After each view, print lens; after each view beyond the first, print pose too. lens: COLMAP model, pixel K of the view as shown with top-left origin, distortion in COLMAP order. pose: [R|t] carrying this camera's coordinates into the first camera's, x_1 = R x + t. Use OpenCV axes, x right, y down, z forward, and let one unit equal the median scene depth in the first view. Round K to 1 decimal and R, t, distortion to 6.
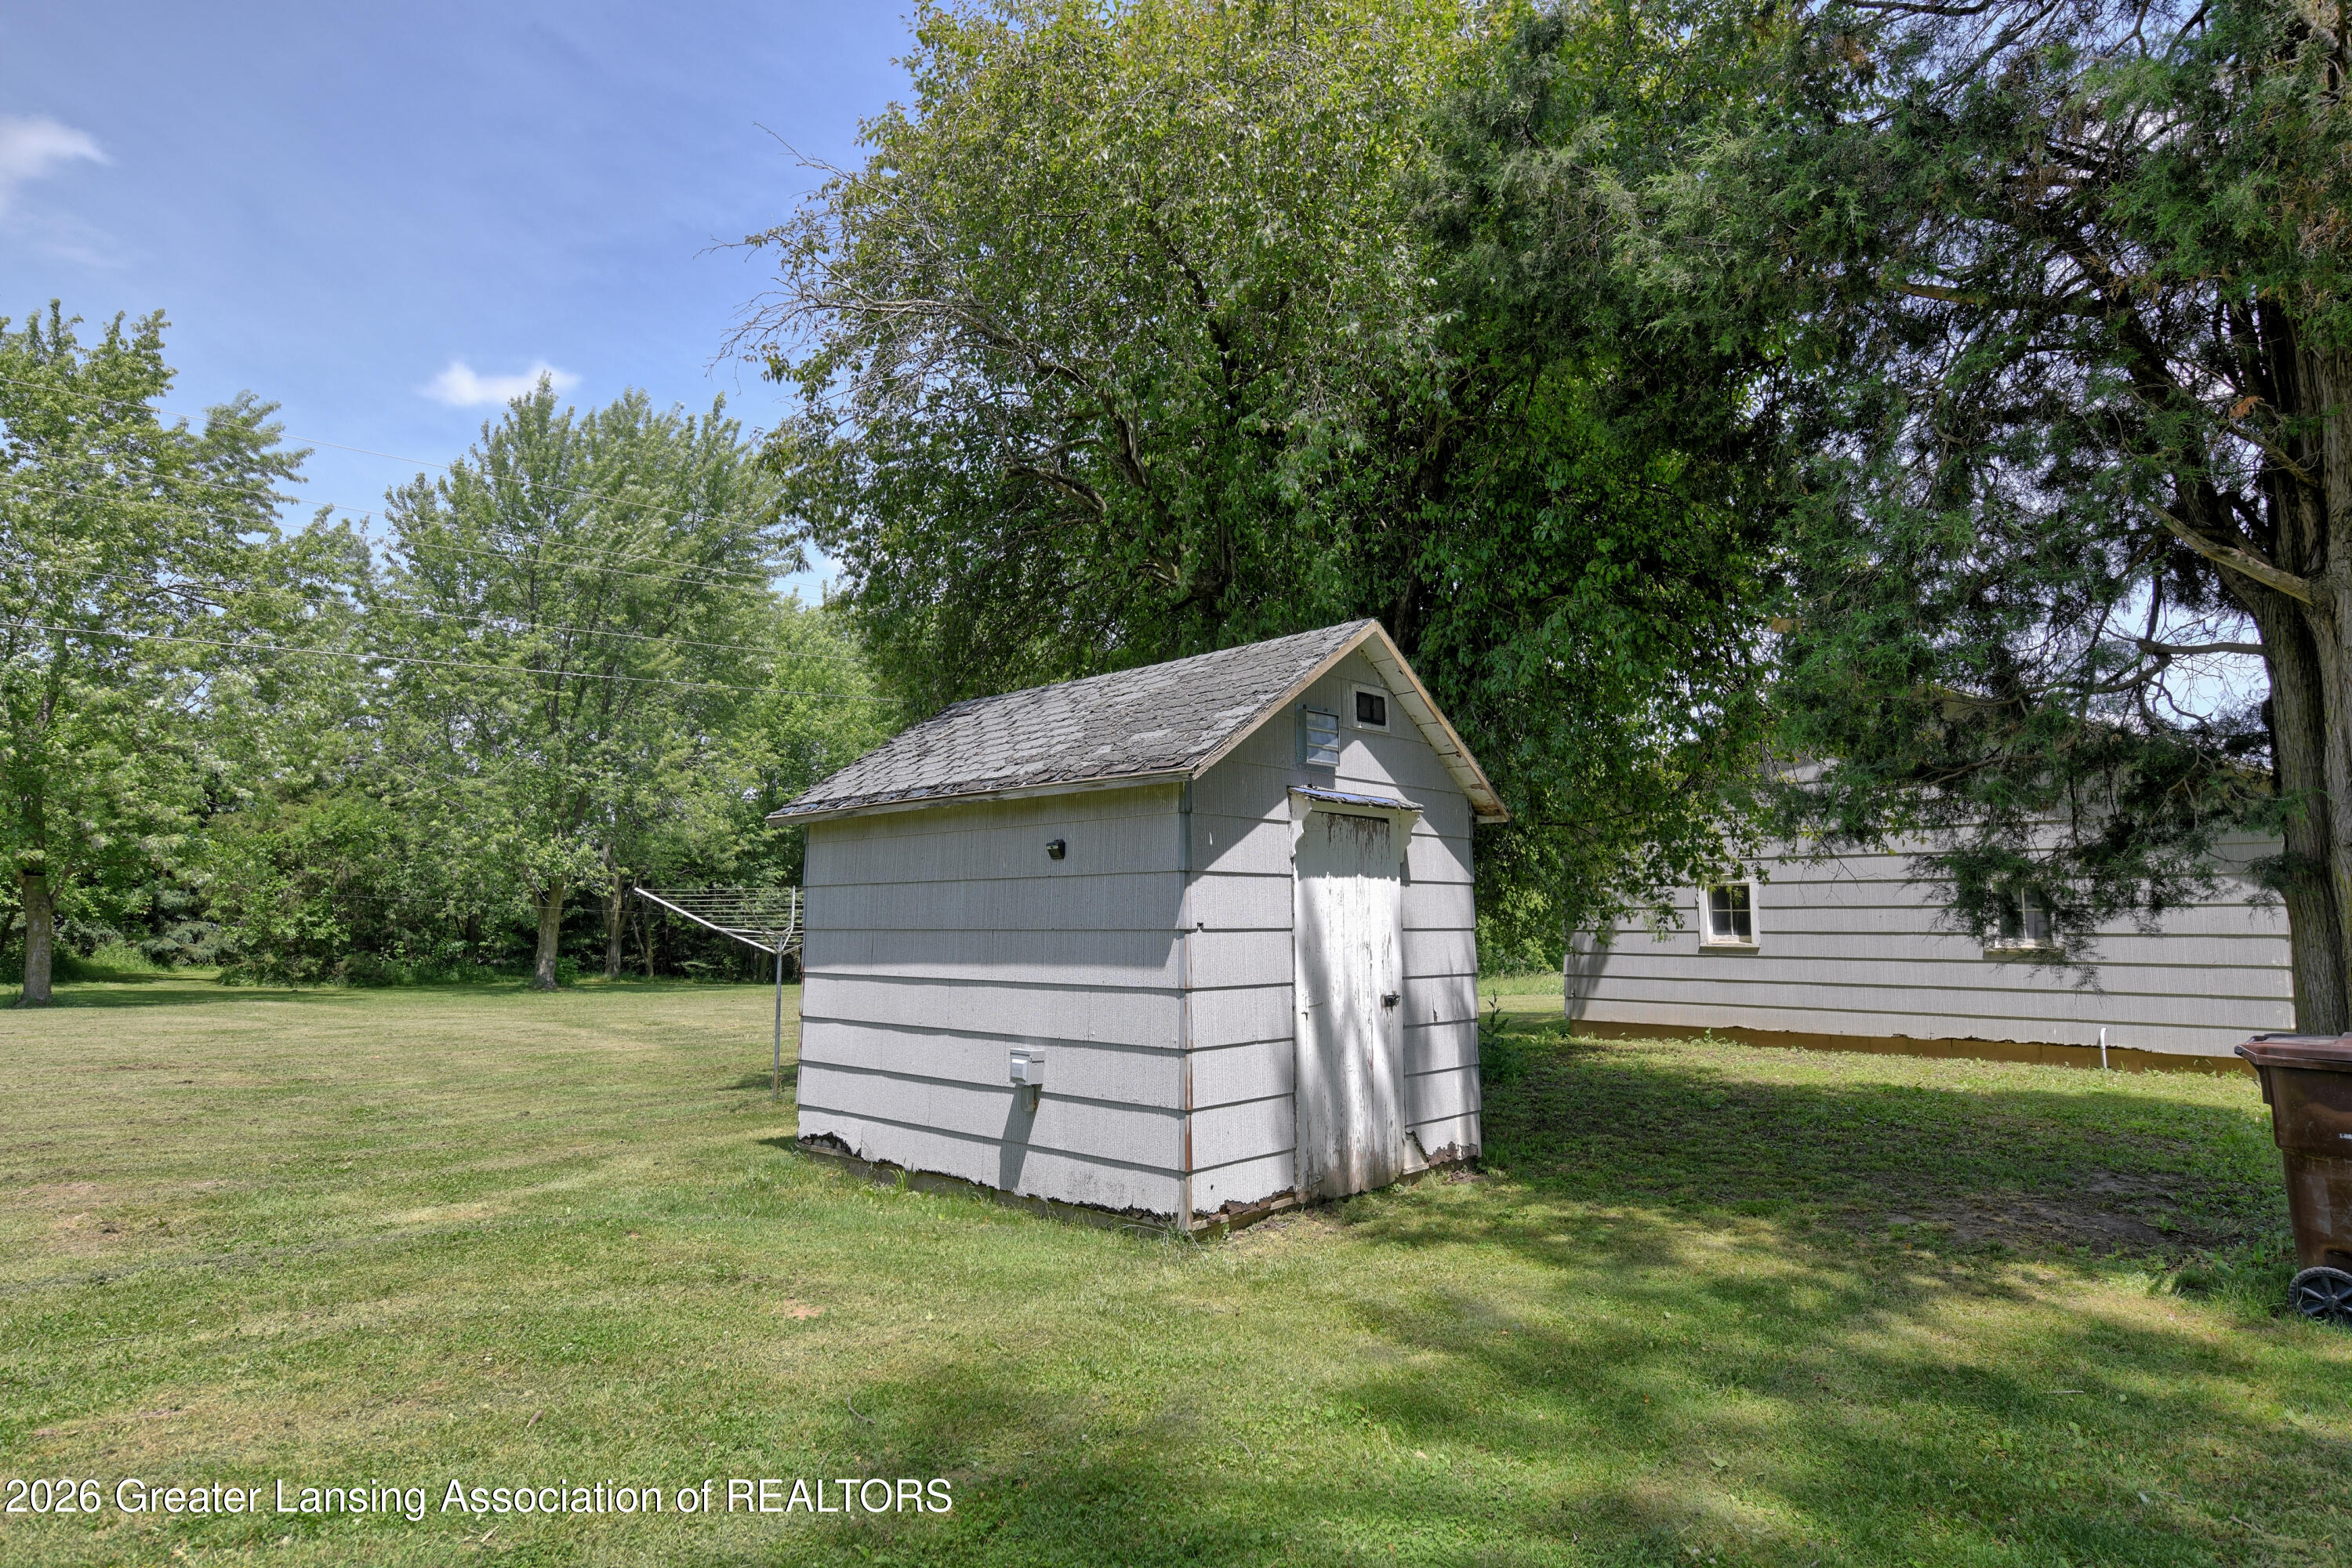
lens RADIAL K [[1241.3, 0, 1176.0], [0, 1241.3, 784.0], [0, 0, 1]] dist [-0.001471, -0.000524]
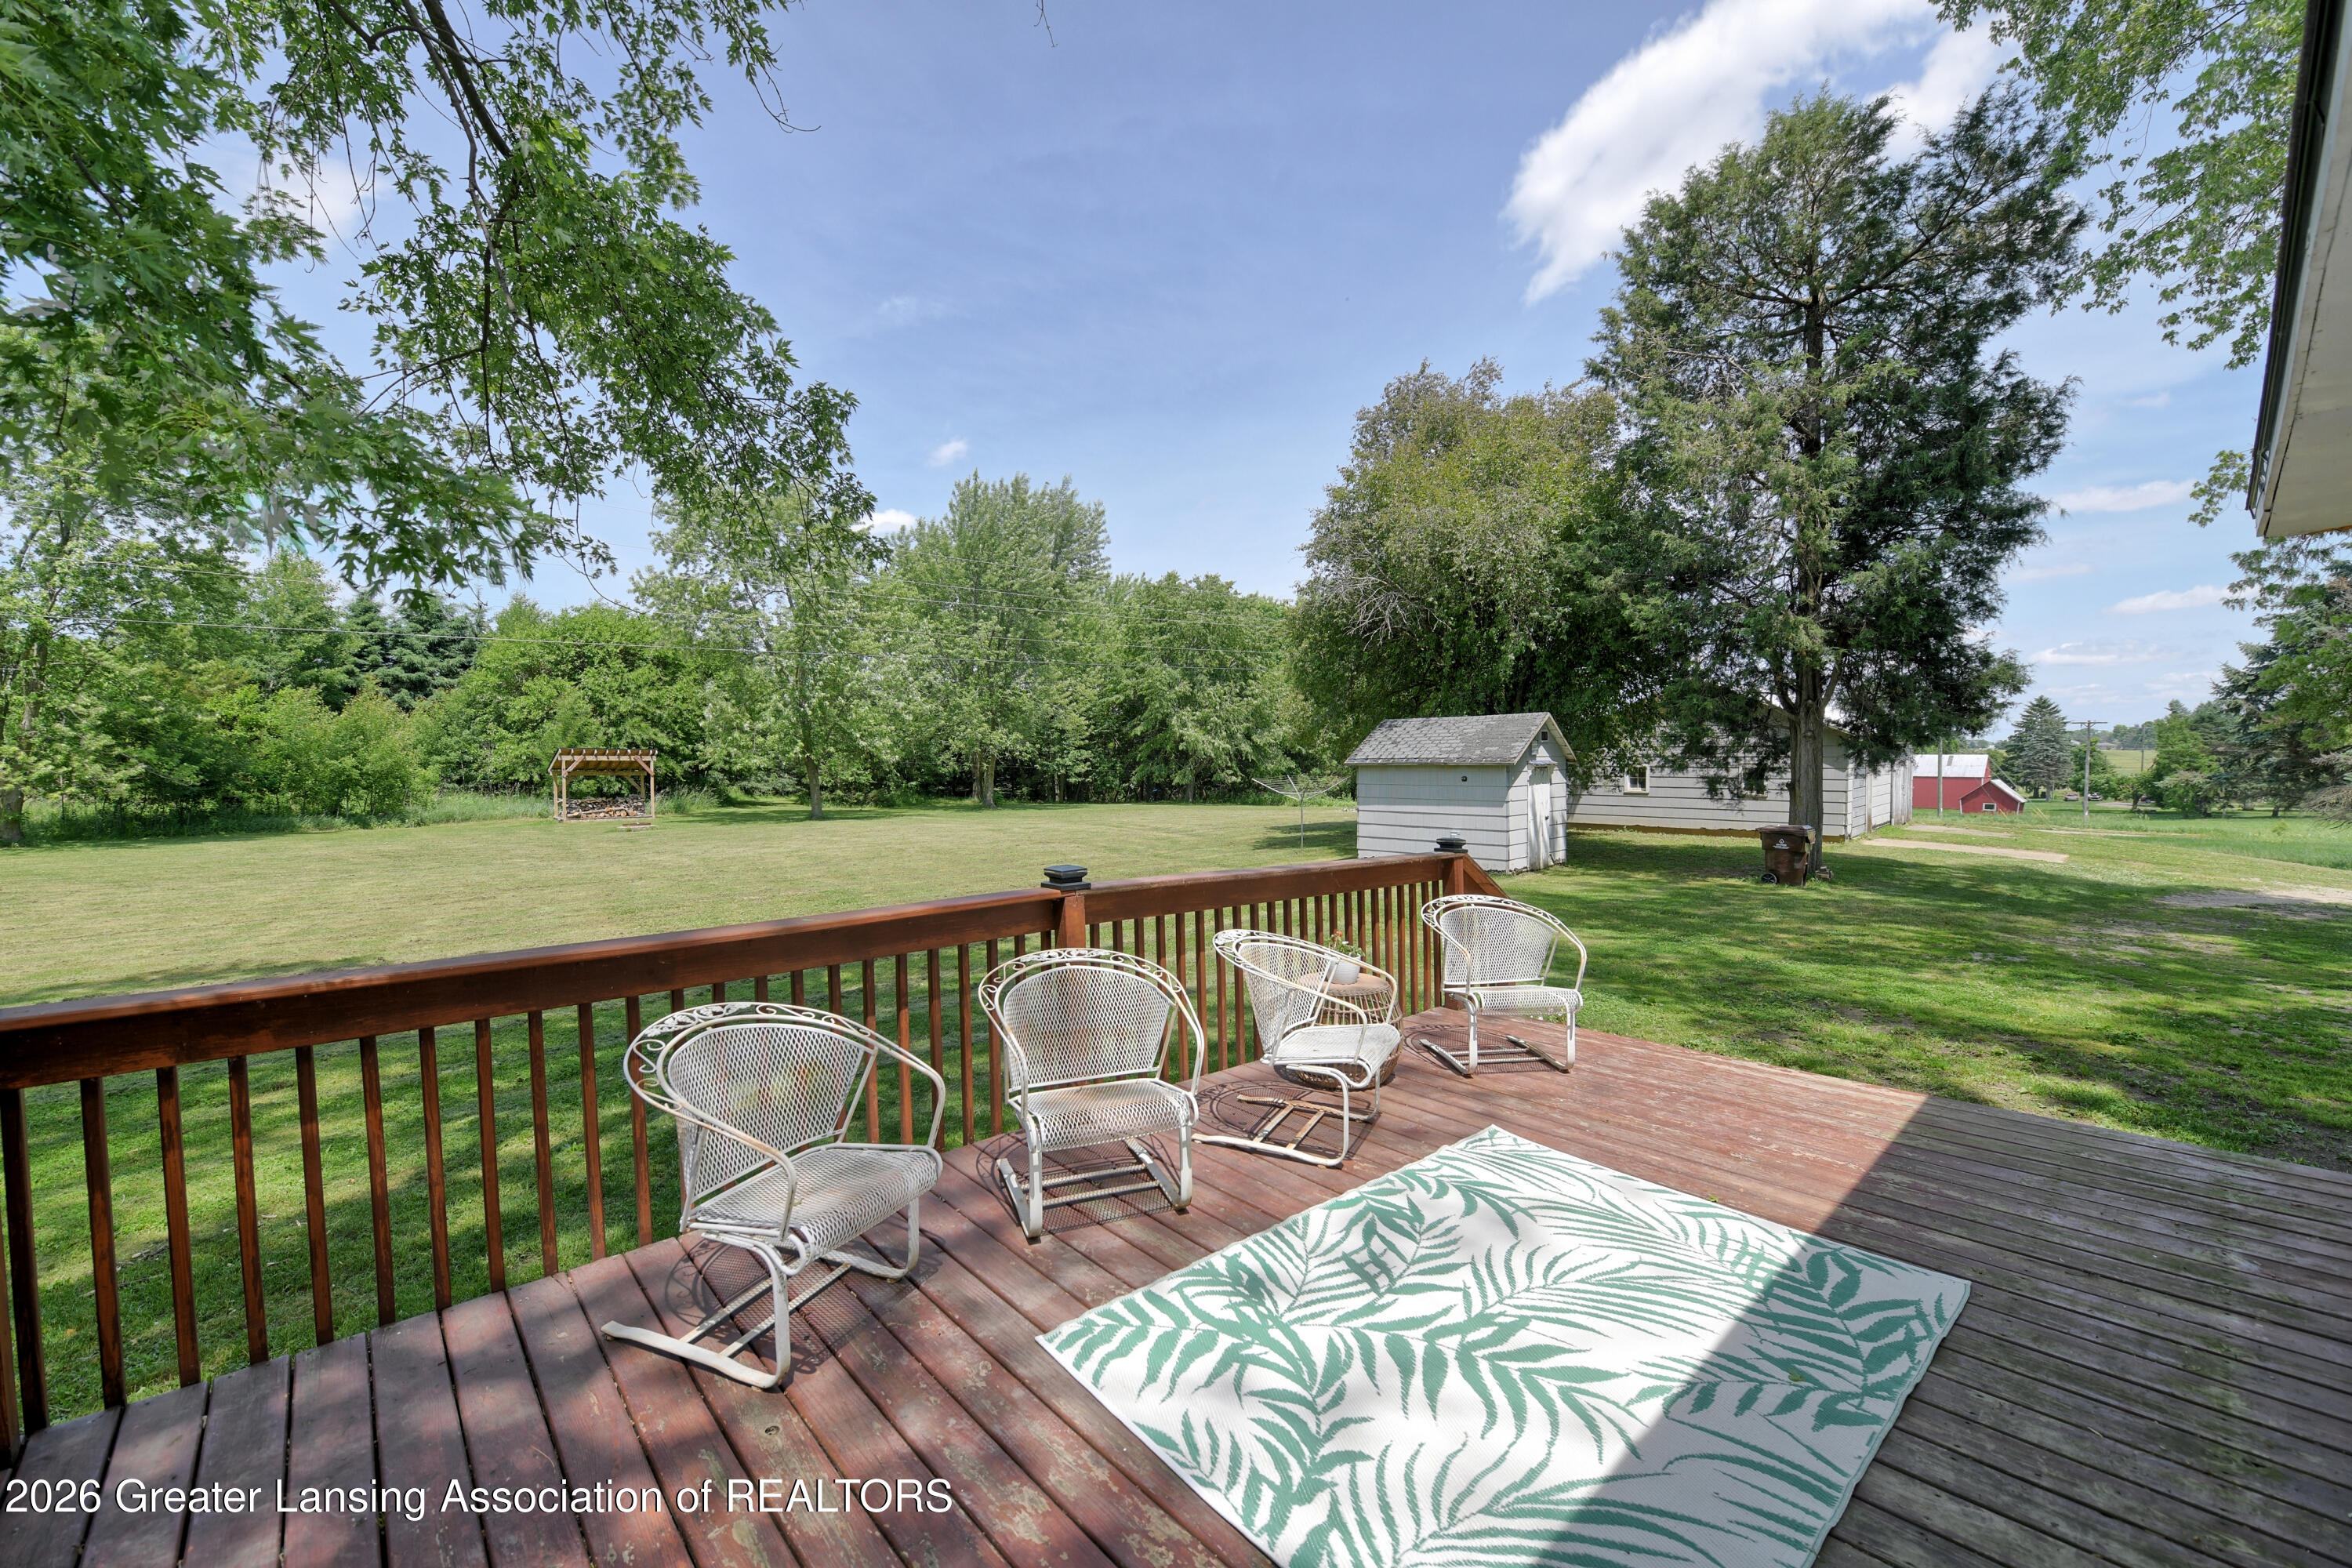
lens RADIAL K [[938.7, 0, 1179.8], [0, 938.7, 782.9], [0, 0, 1]] dist [-0.019229, -0.000569]
pose [[0.999717, -0.005739, -0.023103, -0.706197], [0.009033, 0.989370, 0.145137, -0.280297], [0.022025, -0.145304, 0.989142, -1.438266]]
